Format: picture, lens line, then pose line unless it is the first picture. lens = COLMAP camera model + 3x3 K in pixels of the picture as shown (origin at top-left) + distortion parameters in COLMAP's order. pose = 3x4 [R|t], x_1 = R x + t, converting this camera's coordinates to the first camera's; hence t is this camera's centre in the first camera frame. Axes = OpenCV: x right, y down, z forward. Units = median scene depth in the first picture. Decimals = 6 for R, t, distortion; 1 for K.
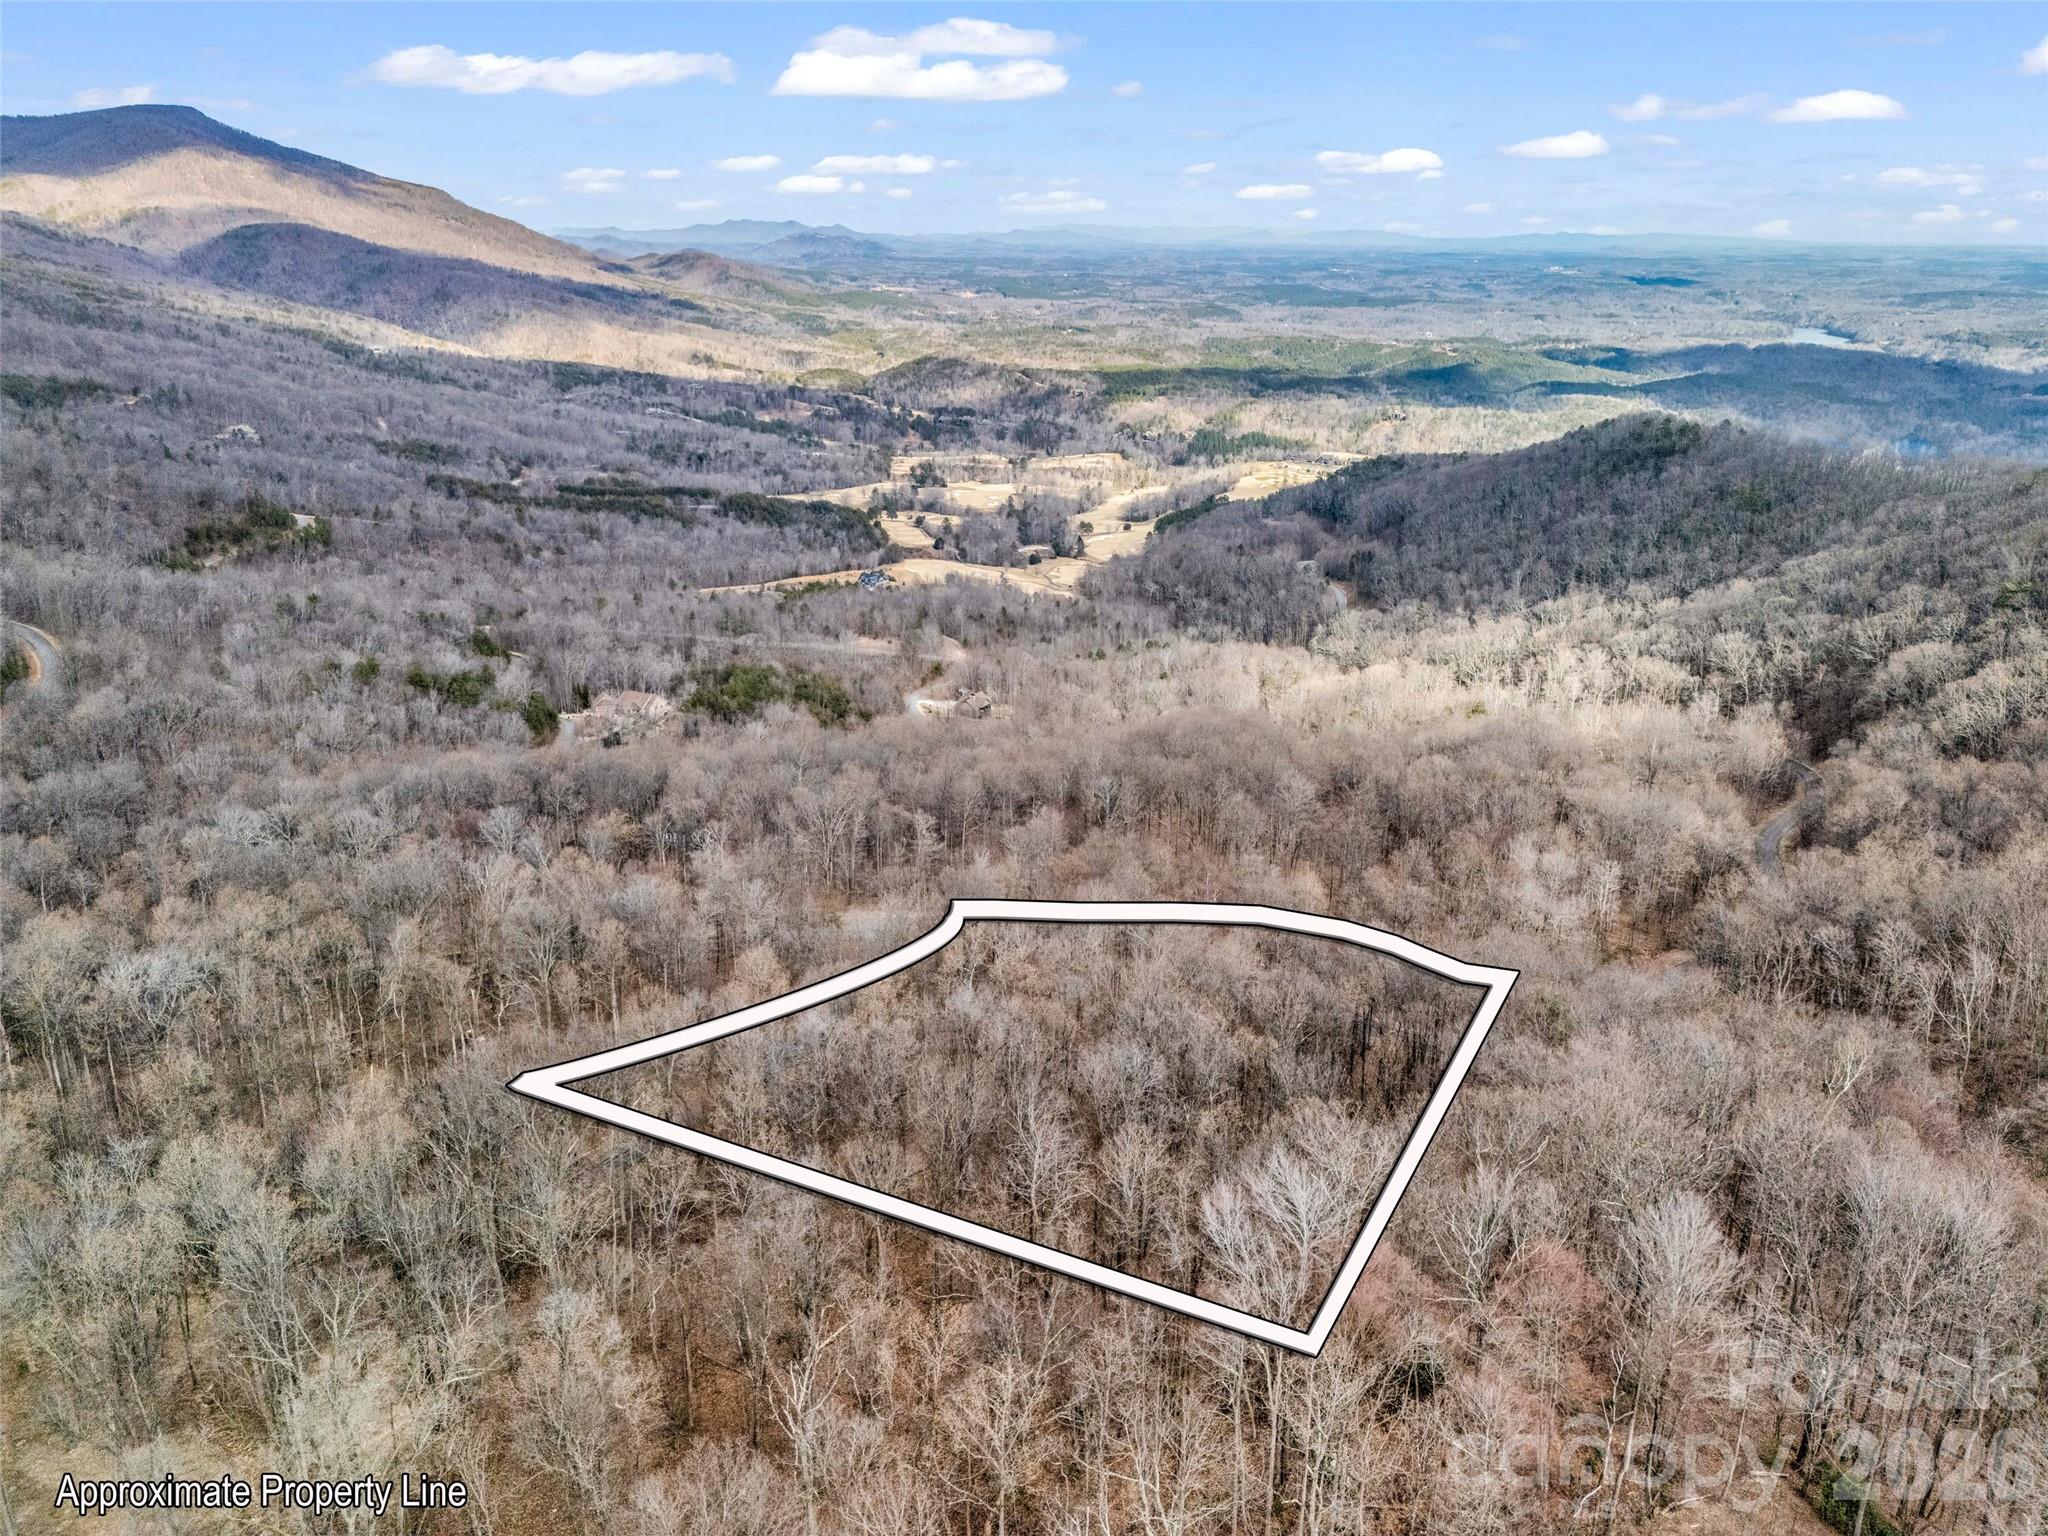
lens RADIAL K [[1429.5, 0, 1024.0], [0, 1429.5, 768.0], [0, 0, 1]] dist [0.059342, -0.045471]
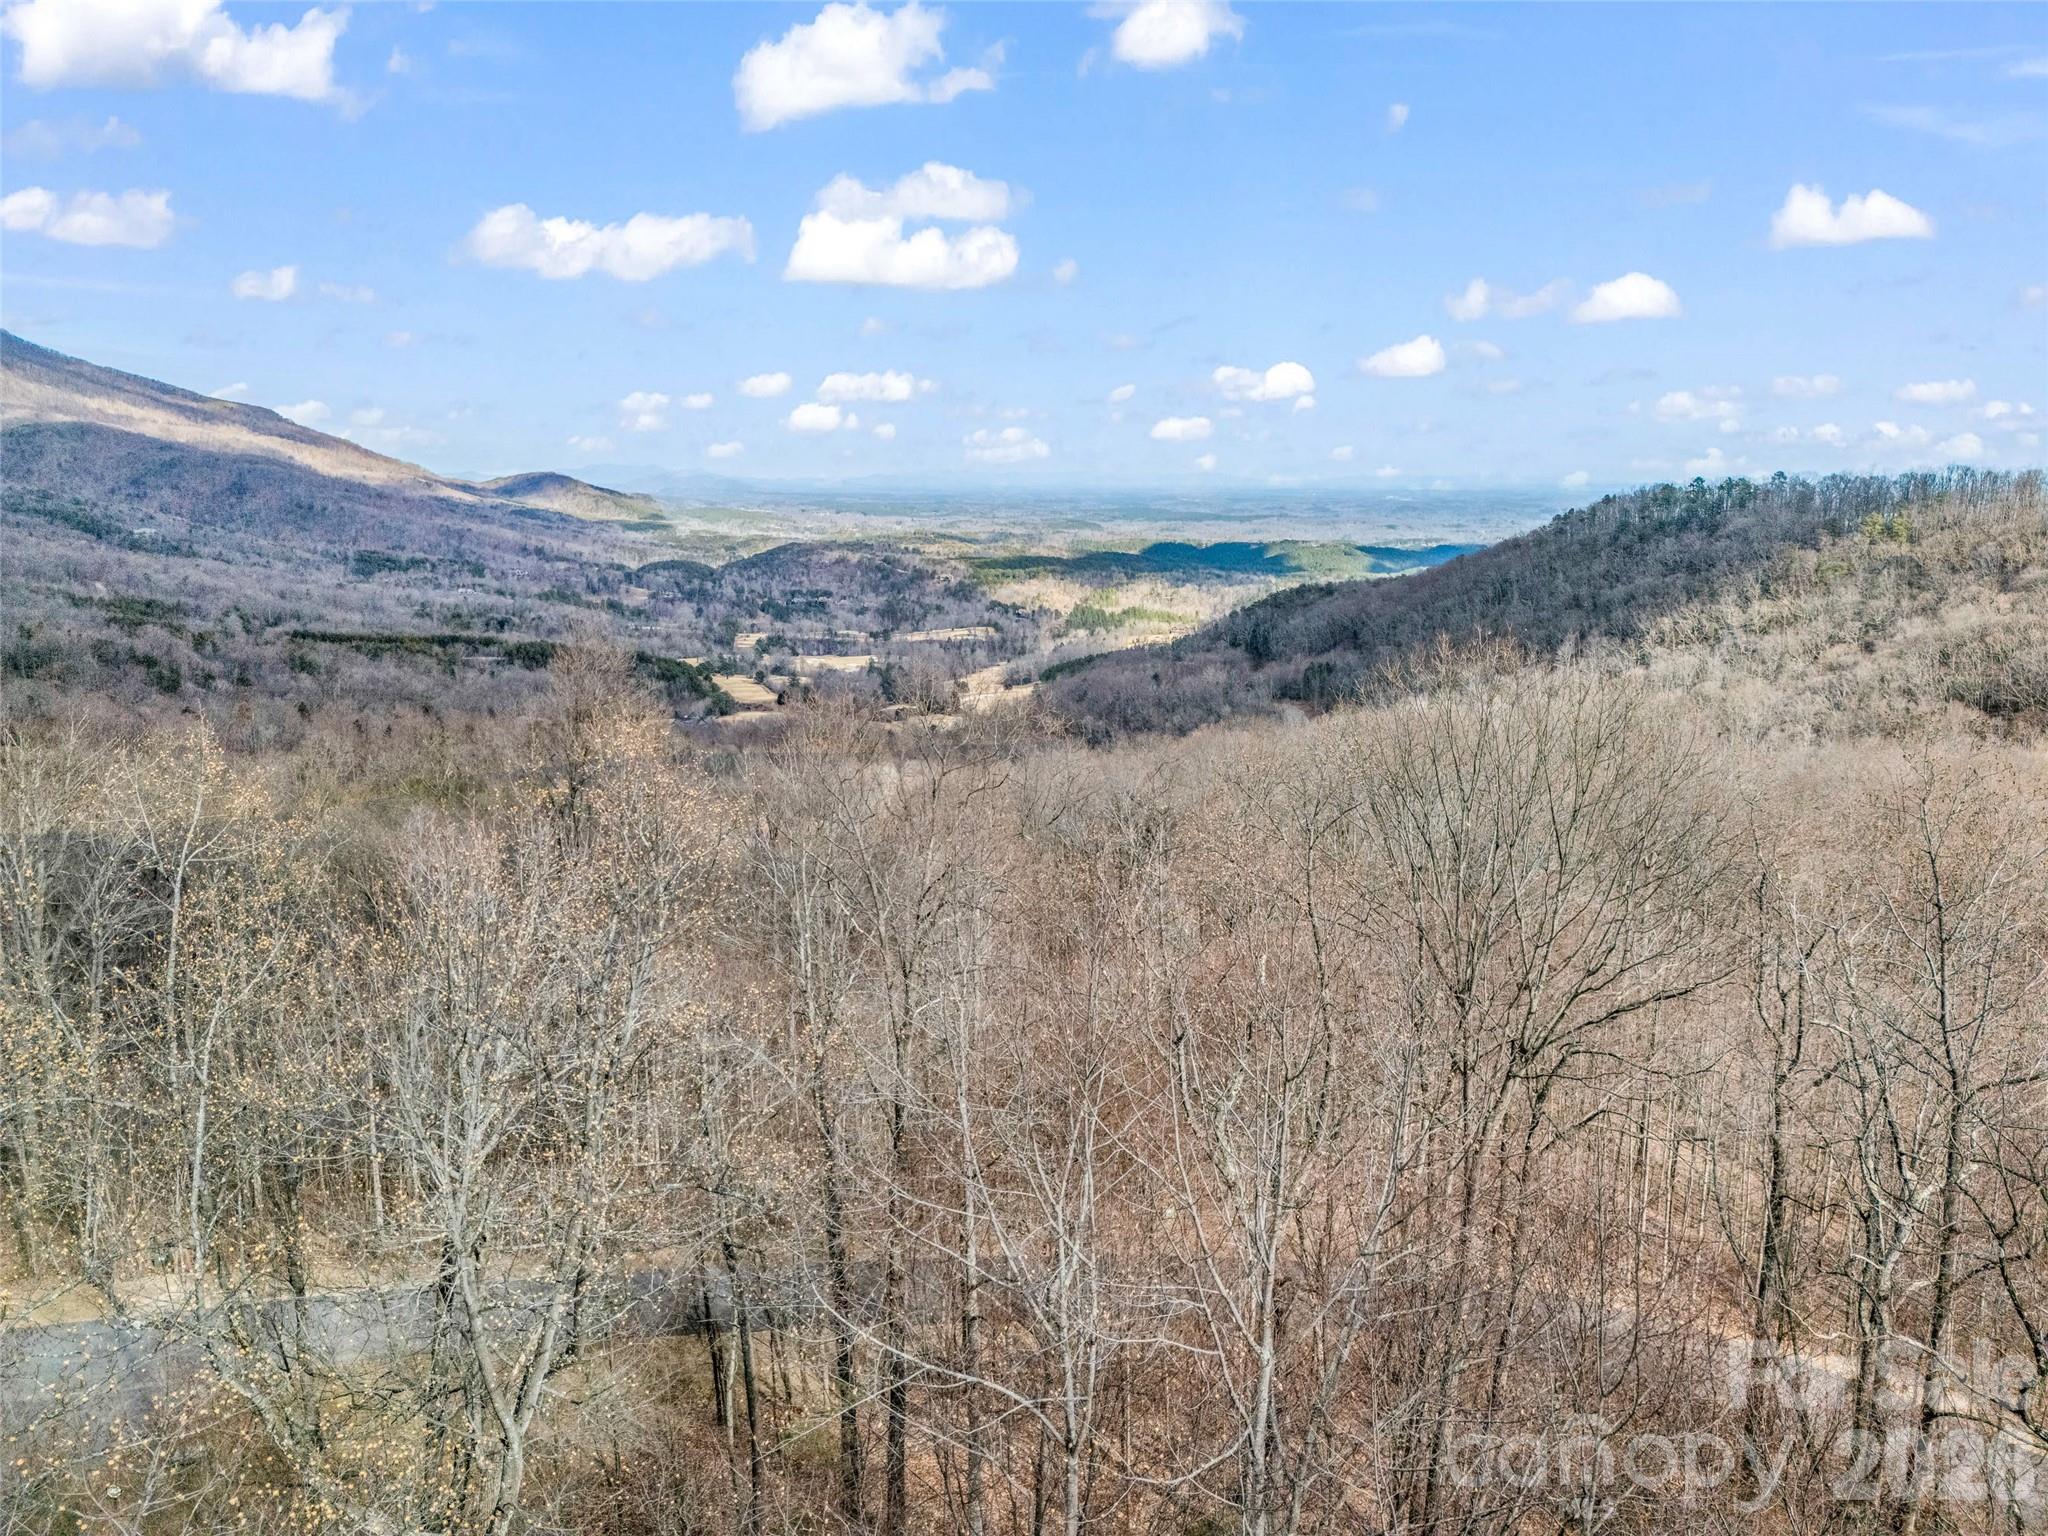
lens RADIAL K [[1429.5, 0, 1024.0], [0, 1429.5, 768.0], [0, 0, 1]] dist [0.059342, -0.045471]
pose [[0.995411, -0.023915, 0.092659, 0.000680], [0.038239, 0.987009, -0.156047, 0.010591], [-0.087723, 0.158874, 0.983394, 0.122070]]
